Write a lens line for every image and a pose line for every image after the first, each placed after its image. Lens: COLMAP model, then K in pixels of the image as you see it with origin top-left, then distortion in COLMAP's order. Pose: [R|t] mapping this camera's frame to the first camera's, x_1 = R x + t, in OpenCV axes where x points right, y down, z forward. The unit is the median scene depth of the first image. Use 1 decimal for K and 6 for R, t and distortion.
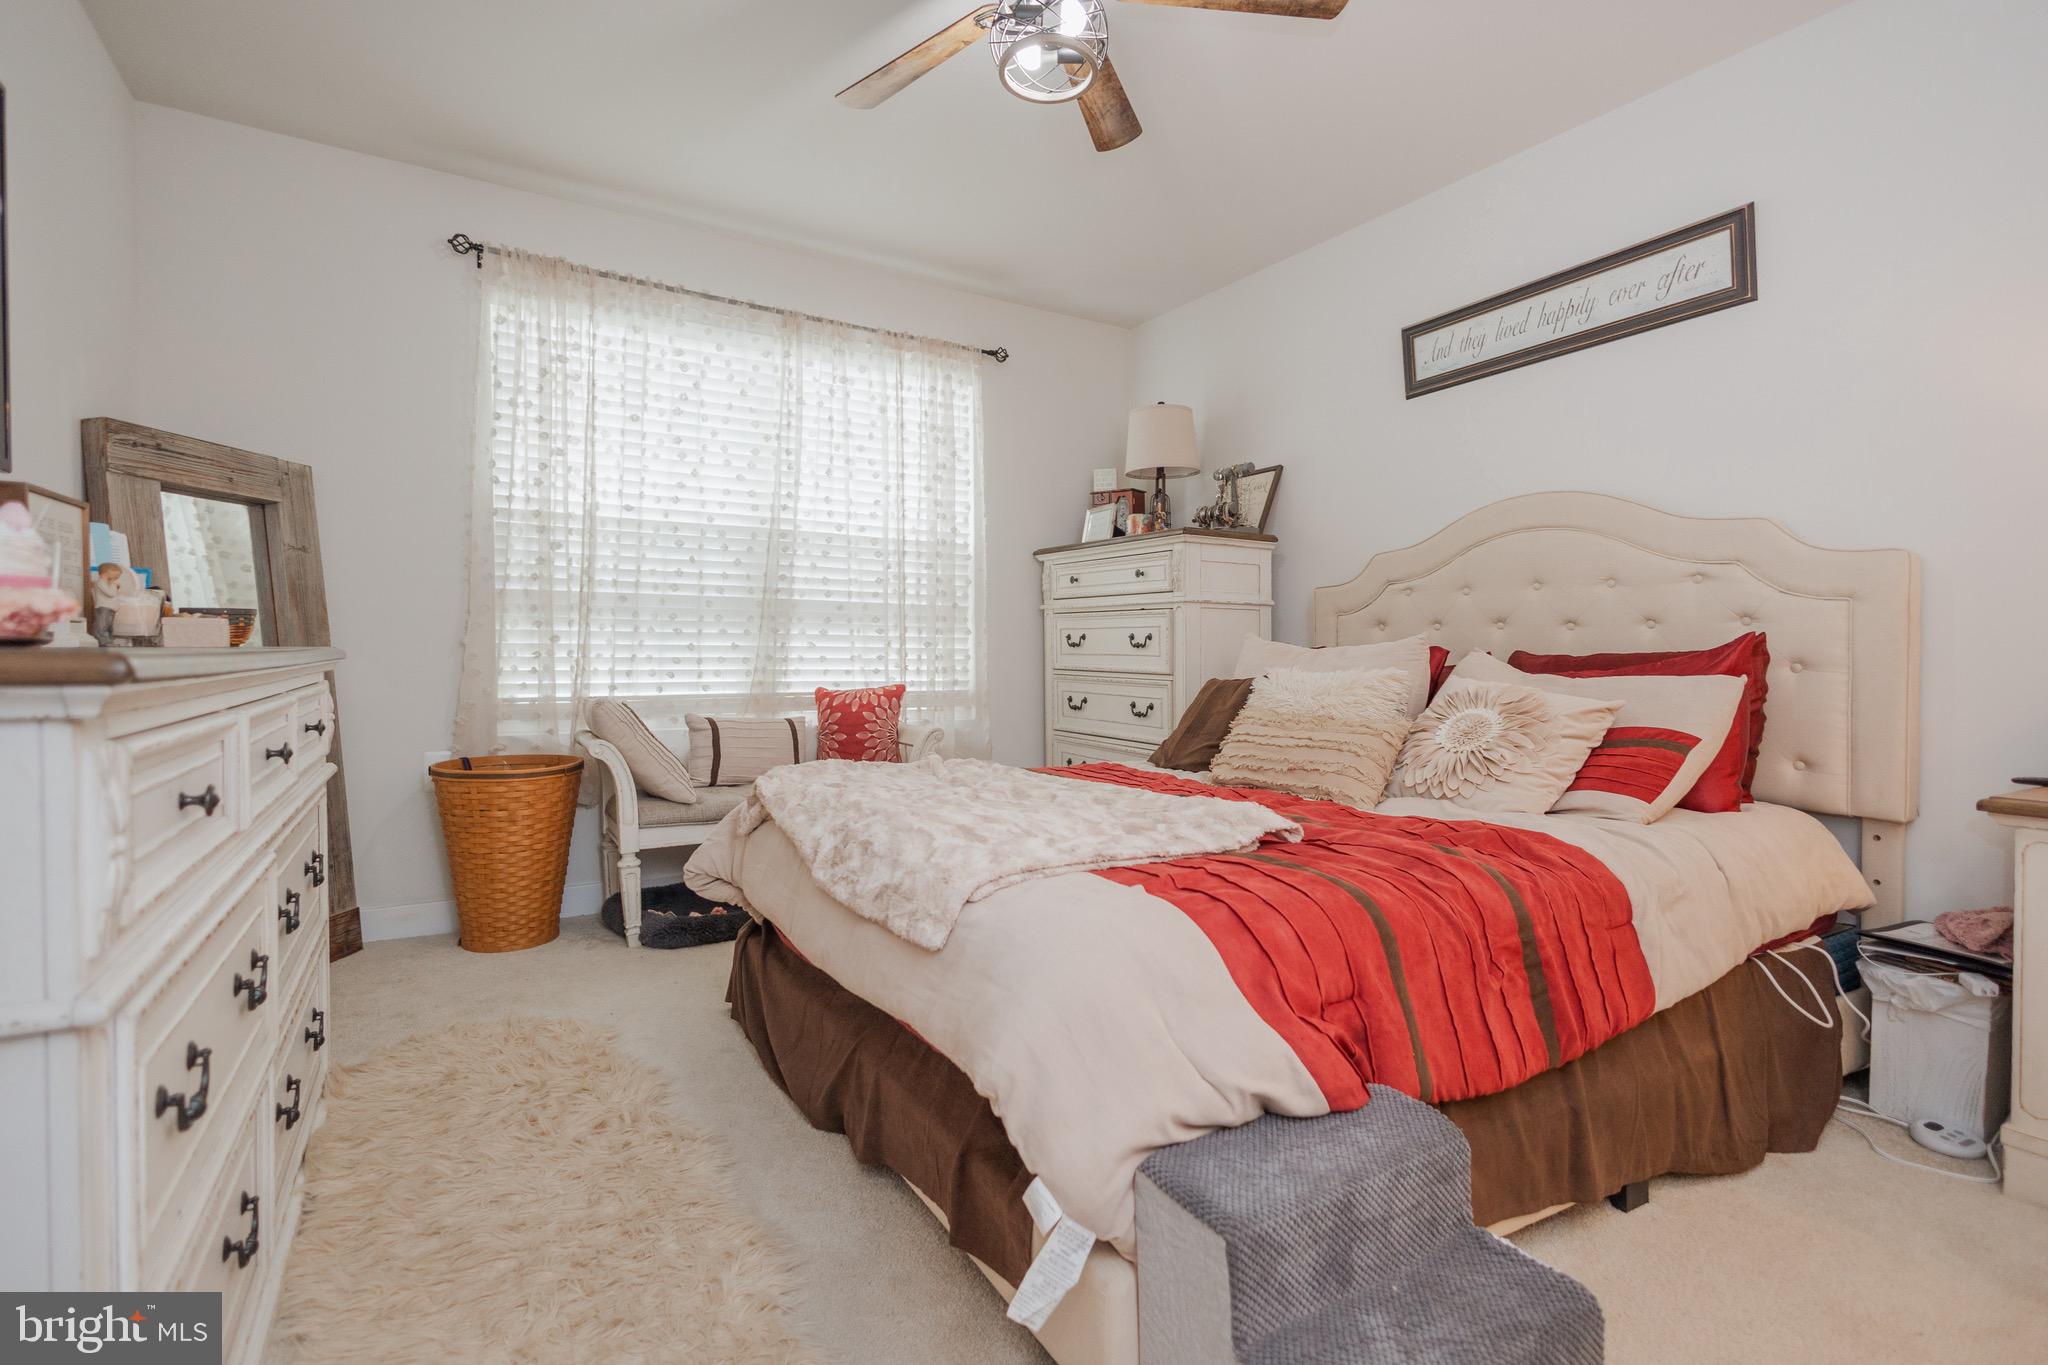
lens RADIAL K [[941.9, 0, 1026.7], [0, 941.9, 673.0], [0, 0, 1]] dist [0.011798, 0.000208]
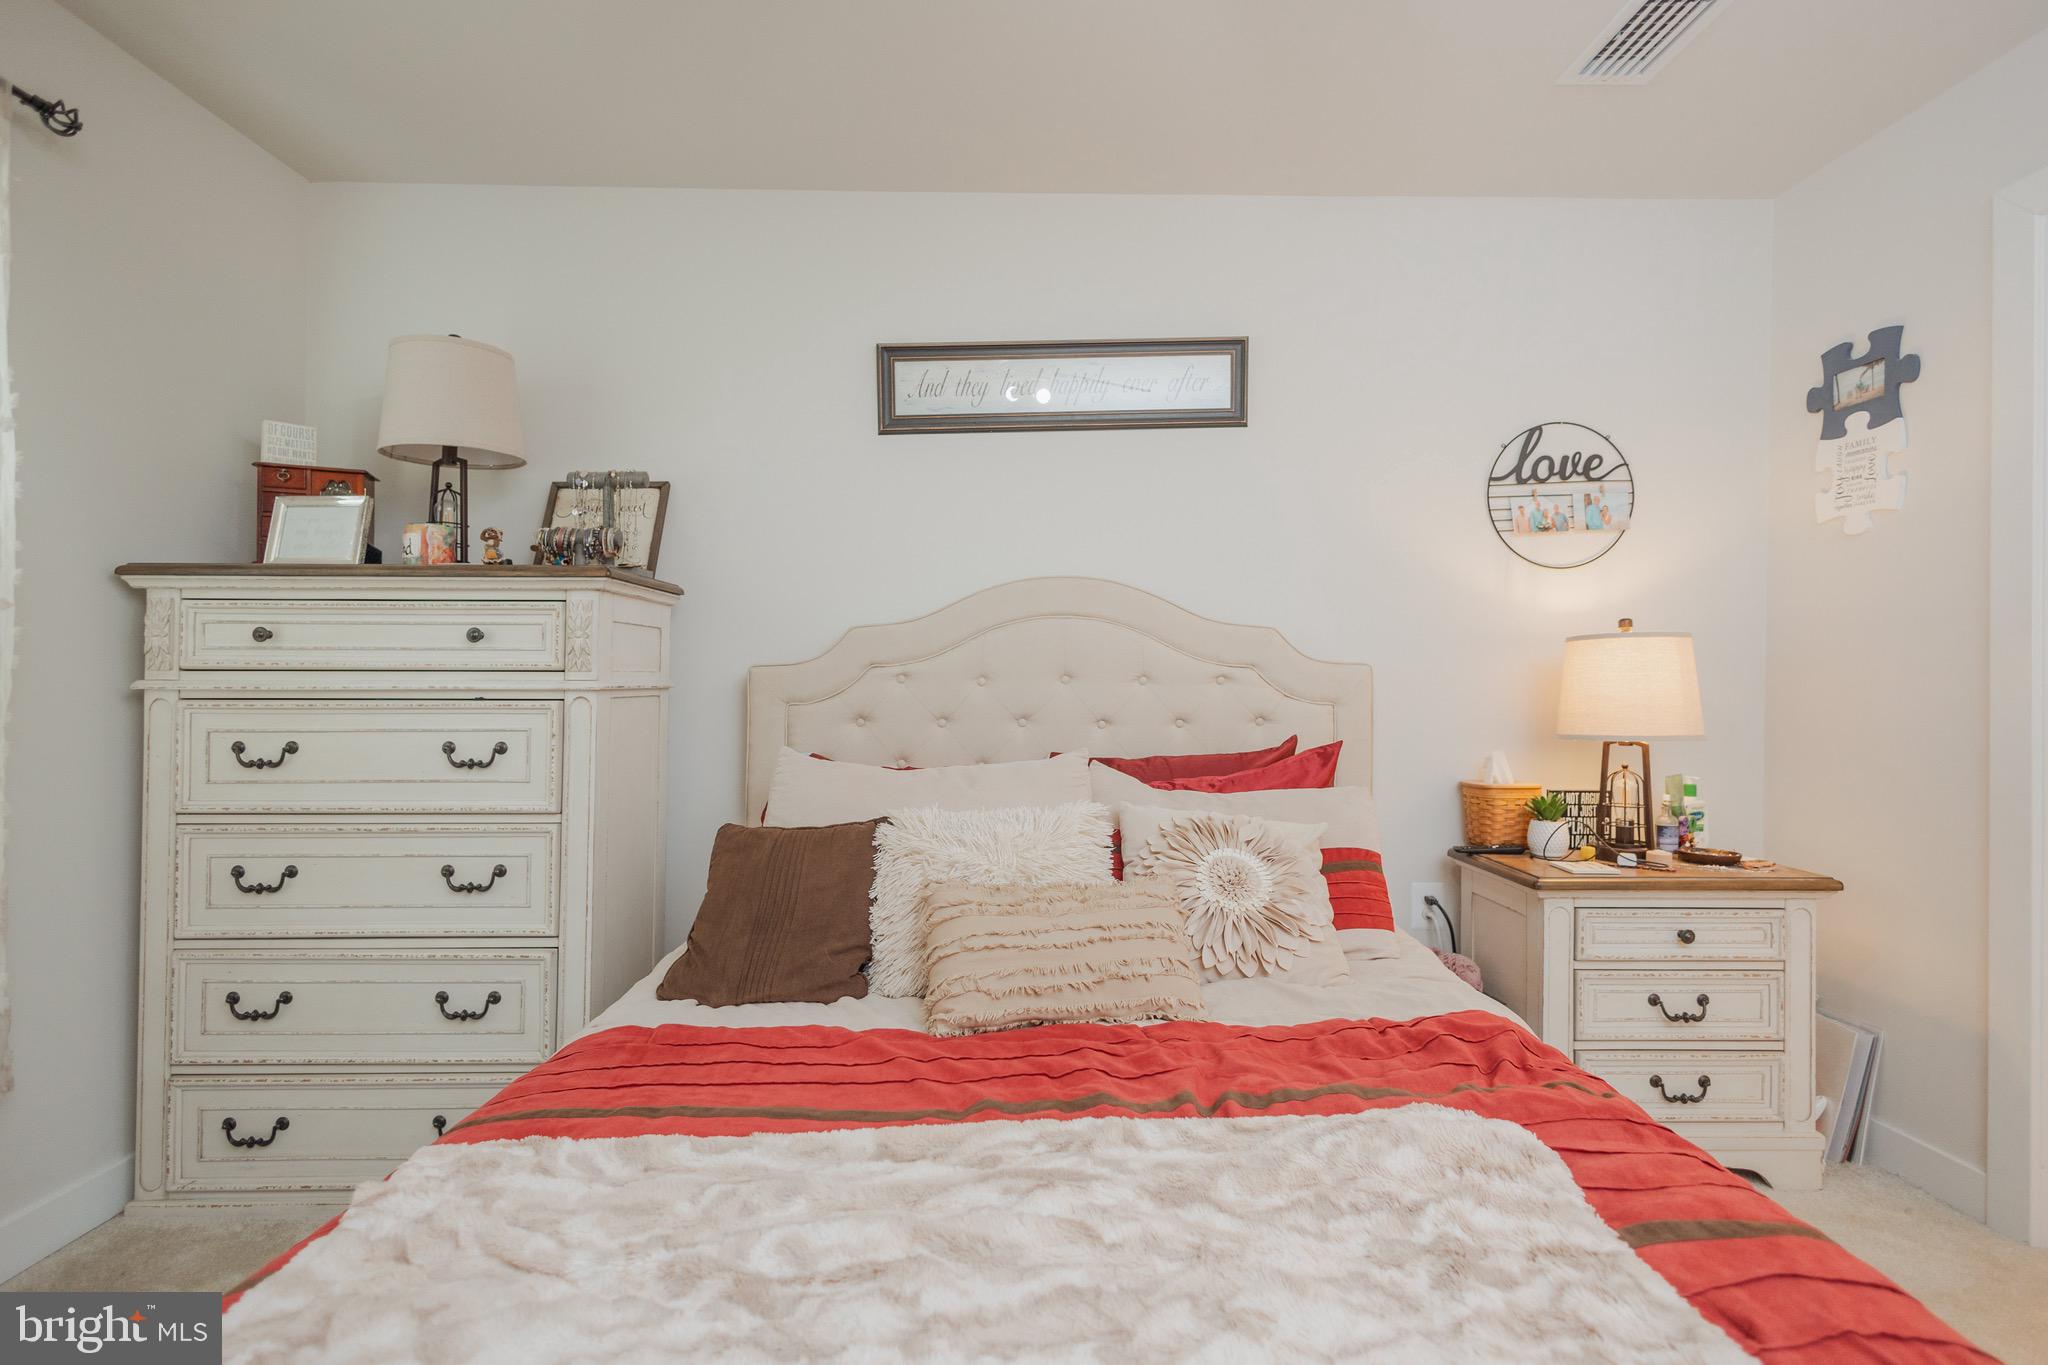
lens RADIAL K [[968.9, 0, 1024.8], [0, 968.9, 674.8], [0, 0, 1]] dist [0.007360, -0.002077]
pose [[0.509732, -0.005646, 0.860314, -0.211238], [0.028382, 0.999545, -0.010256, -0.068141], [-0.859865, 0.029645, 0.509661, 0.434000]]
